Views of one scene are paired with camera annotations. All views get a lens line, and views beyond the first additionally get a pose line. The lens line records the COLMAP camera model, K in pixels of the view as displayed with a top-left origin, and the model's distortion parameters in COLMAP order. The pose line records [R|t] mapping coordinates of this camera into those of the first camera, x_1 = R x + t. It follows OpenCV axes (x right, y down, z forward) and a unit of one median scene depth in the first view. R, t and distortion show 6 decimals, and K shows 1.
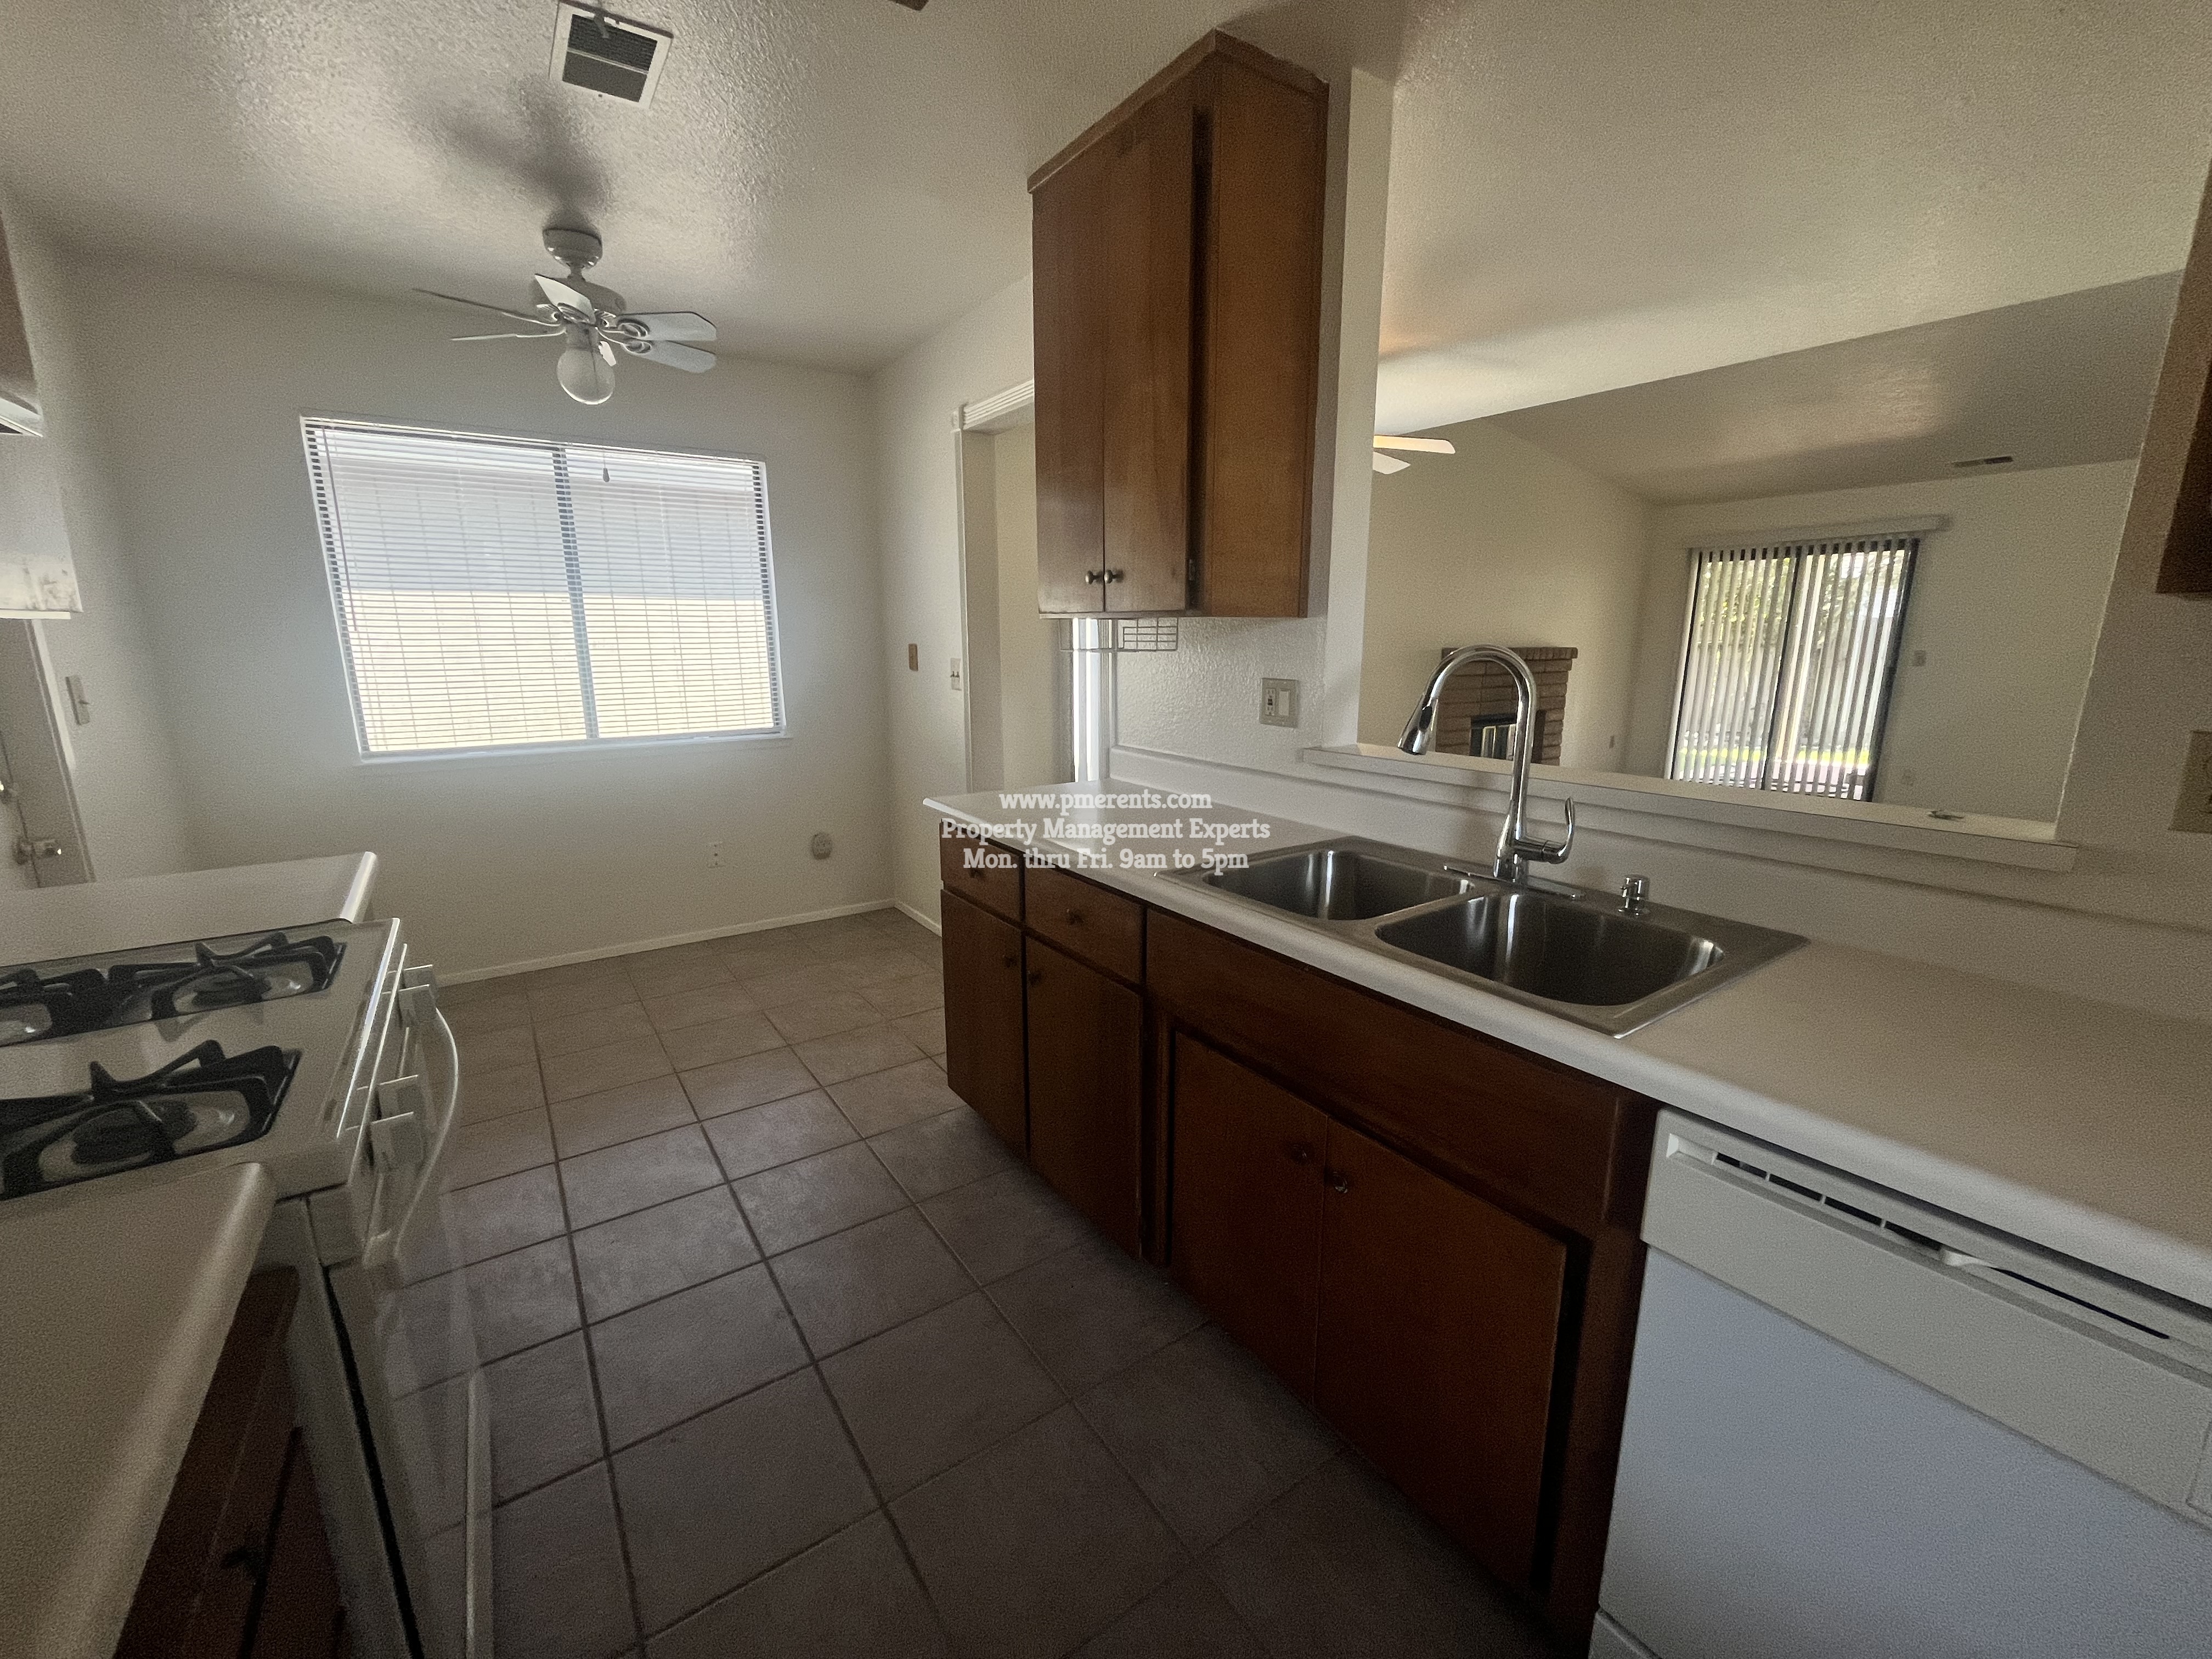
lens RADIAL K [[903.6, 0, 1106.0], [0, 903.6, 829.5], [0, 0, 1]] dist [-0.000139, -0.000080]
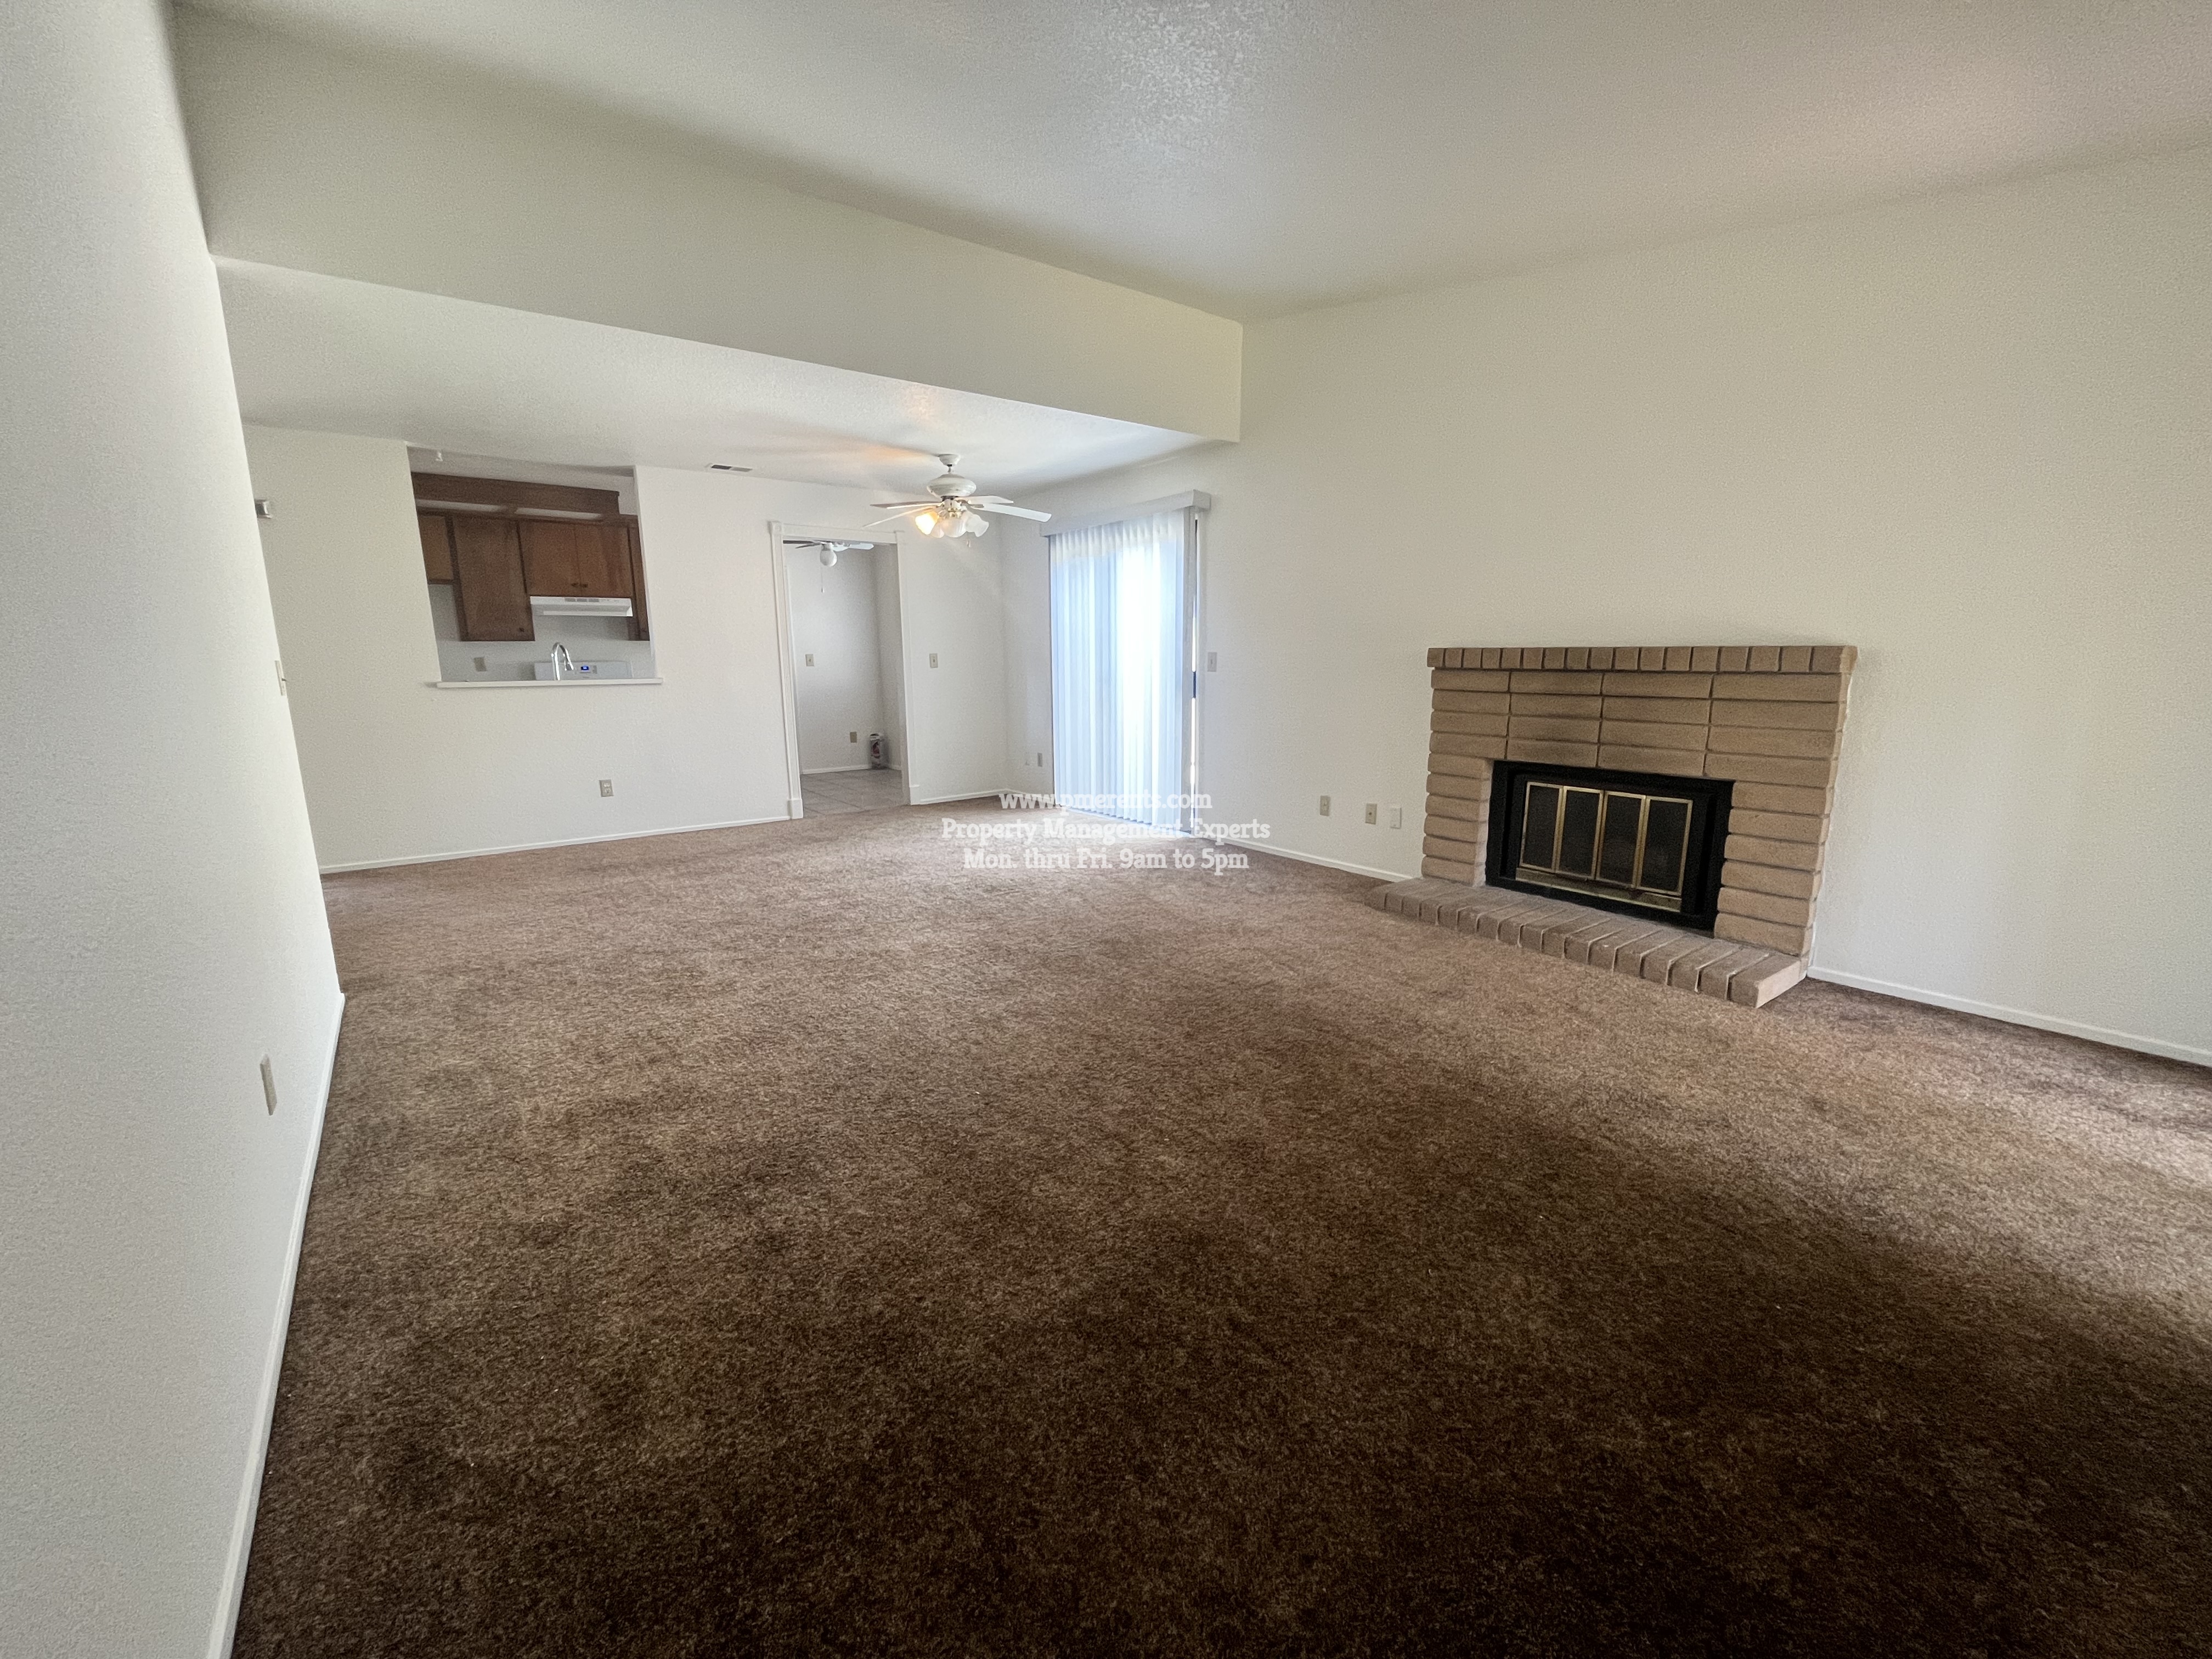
lens RADIAL K [[903.6, 0, 1106.0], [0, 903.6, 829.5], [0, 0, 1]] dist [-0.000139, -0.000080]
pose [[0.056505, 0.189714, -0.980212, 0.934666], [-0.210540, 0.961967, 0.174046, -0.122193], [0.975951, 0.196539, 0.094298, 0.645748]]
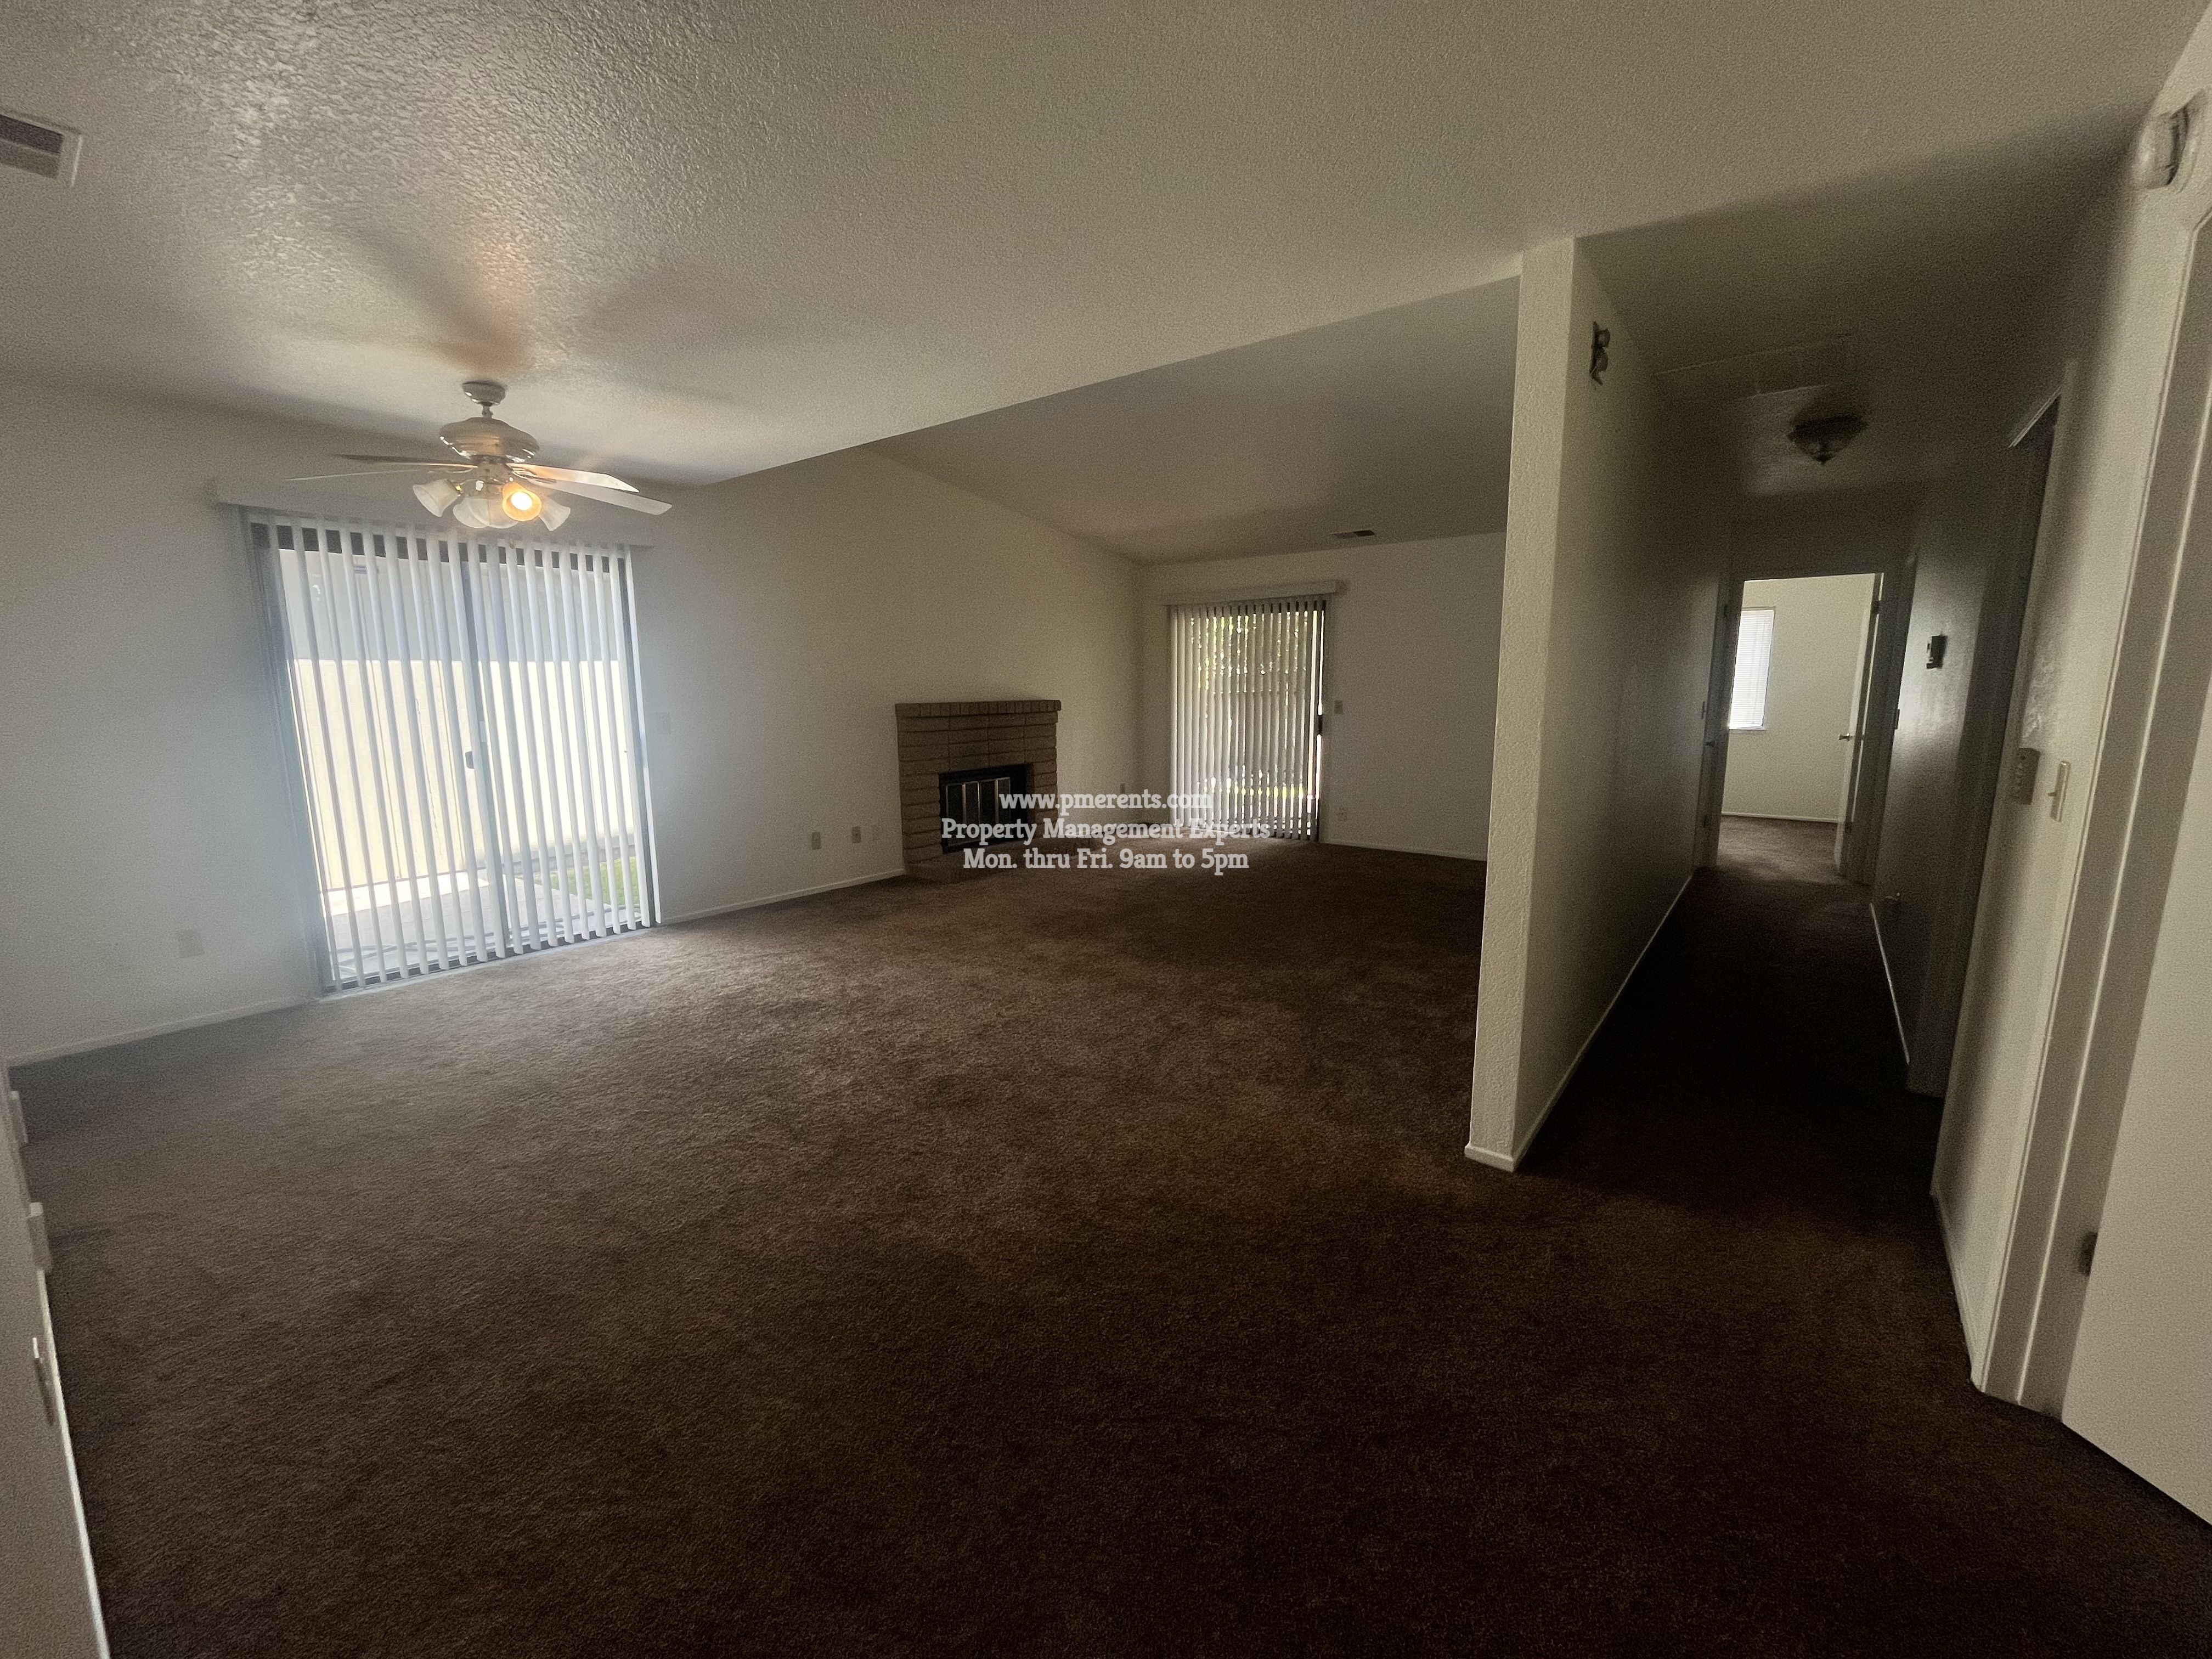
lens RADIAL K [[903.6, 0, 1106.0], [0, 903.6, 829.5], [0, 0, 1]] dist [-0.000139, -0.000080]
pose [[0.952161, -0.056056, 0.300413, 0.260891], [0.071354, 0.996641, -0.040188, -0.013485], [-0.297151, 0.059701, 0.952962, 0.031928]]
